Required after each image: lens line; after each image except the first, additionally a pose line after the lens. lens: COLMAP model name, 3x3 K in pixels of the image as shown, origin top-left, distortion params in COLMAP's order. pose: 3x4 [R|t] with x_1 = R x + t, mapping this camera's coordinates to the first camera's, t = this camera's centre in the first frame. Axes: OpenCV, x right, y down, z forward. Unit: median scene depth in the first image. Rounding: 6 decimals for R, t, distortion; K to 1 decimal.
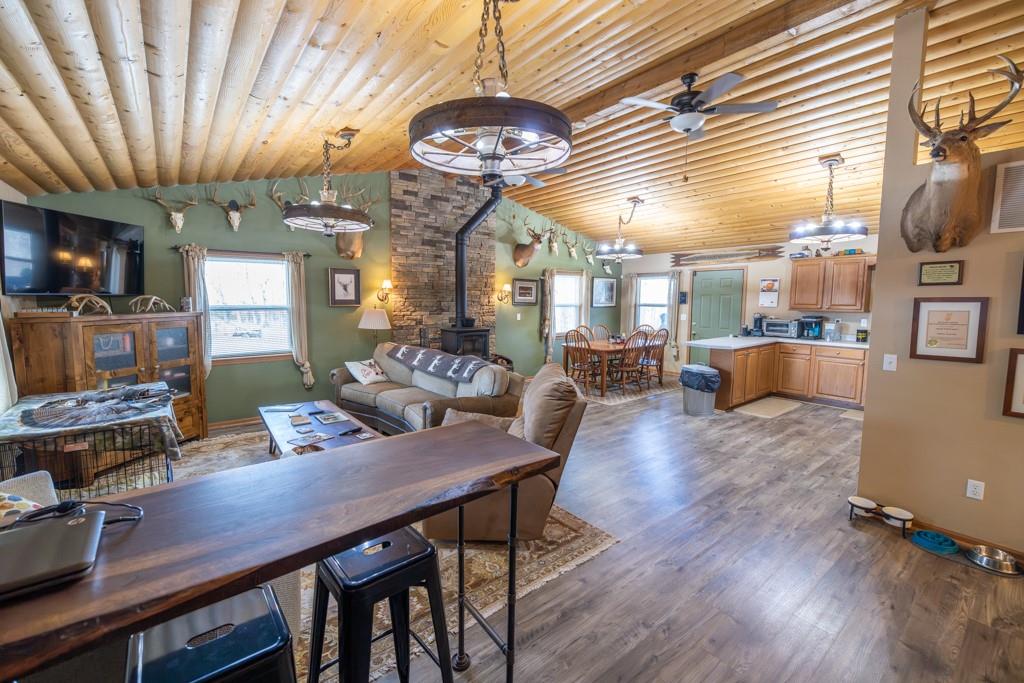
lens RADIAL K [[425.6, 0, 509.4], [0, 425.6, 336.2], [0, 0, 1]] dist [0.000340, 0.000026]
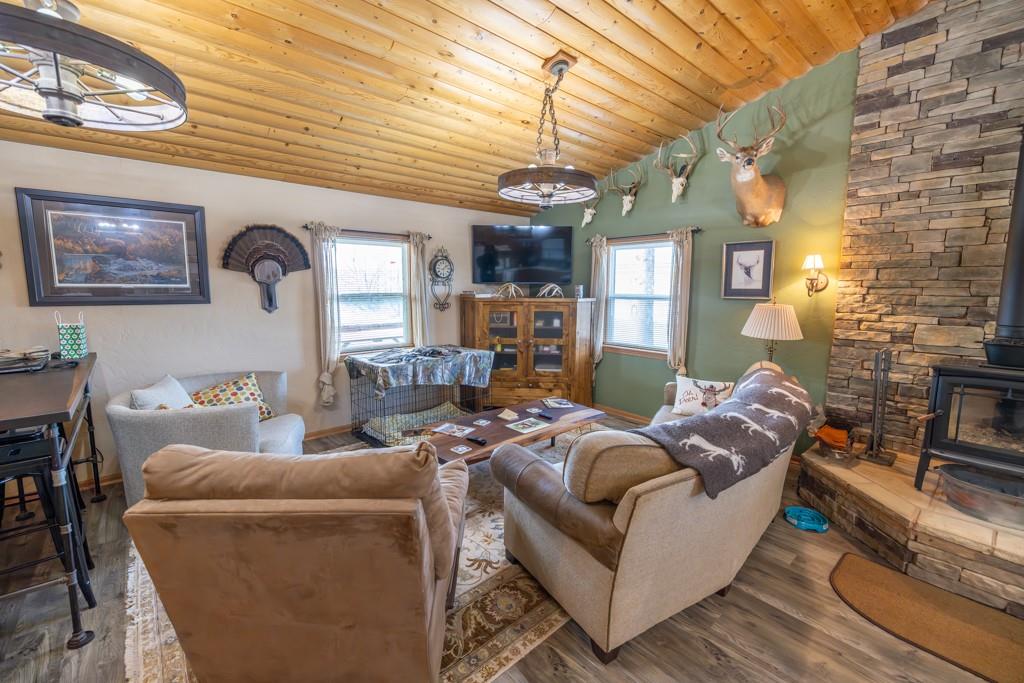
lens RADIAL K [[425.6, 0, 509.4], [0, 425.6, 336.2], [0, 0, 1]] dist [0.000340, 0.000026]
pose [[0.046598, 0.114362, -0.992346, 0.256800], [-0.093467, 0.989566, 0.109653, -0.047901], [0.994531, 0.087642, 0.056801, 0.561704]]
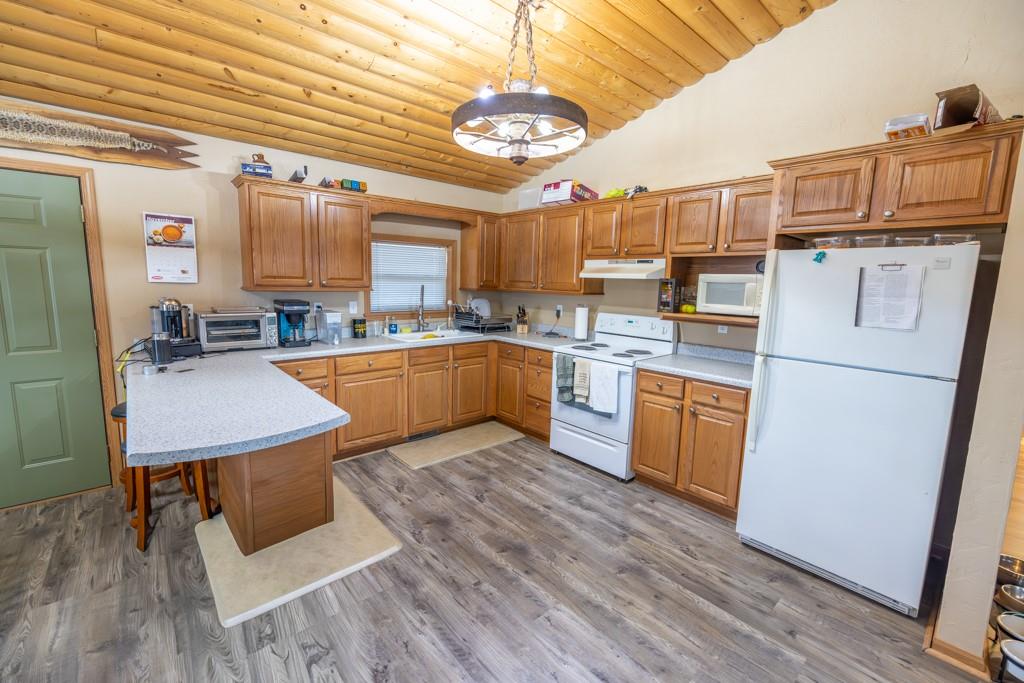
lens RADIAL K [[425.6, 0, 509.4], [0, 425.6, 336.2], [0, 0, 1]] dist [0.000340, 0.000026]
pose [[-0.051122, -0.135872, 0.989407, 0.194702], [0.069552, 0.987812, 0.139247, -0.061419], [-0.996268, 0.075933, -0.041049, 0.812704]]
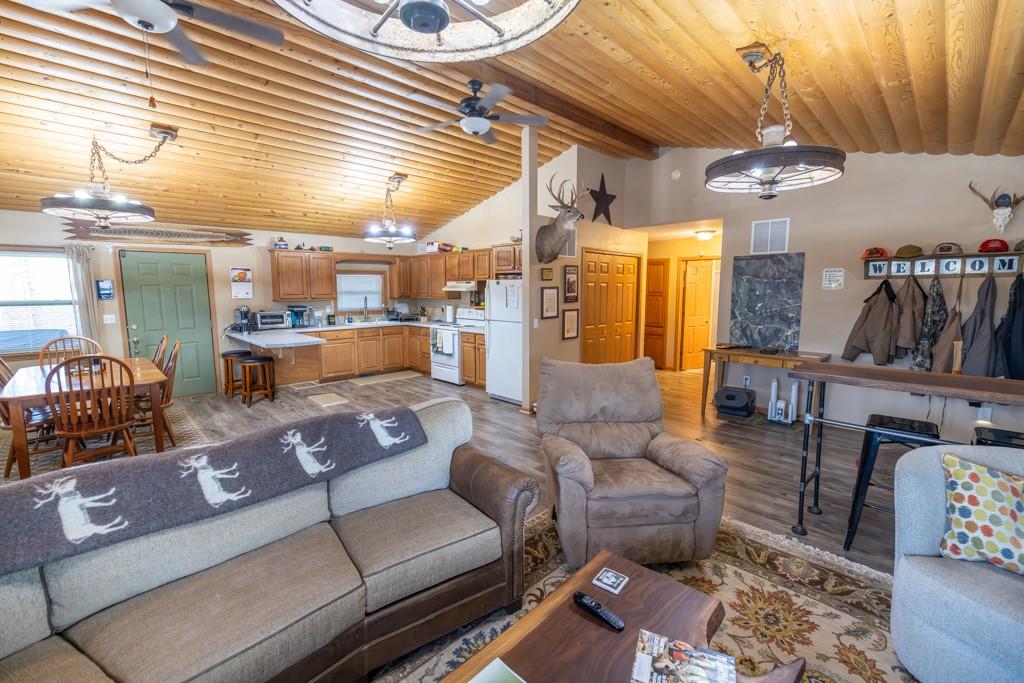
lens RADIAL K [[425.6, 0, 509.4], [0, 425.6, 336.2], [0, 0, 1]] dist [0.000340, 0.000026]
pose [[-0.096460, -0.115473, 0.988616, -0.418843], [0.095608, 0.987580, 0.124681, -0.057223], [-0.990734, 0.106546, -0.084222, 0.613749]]
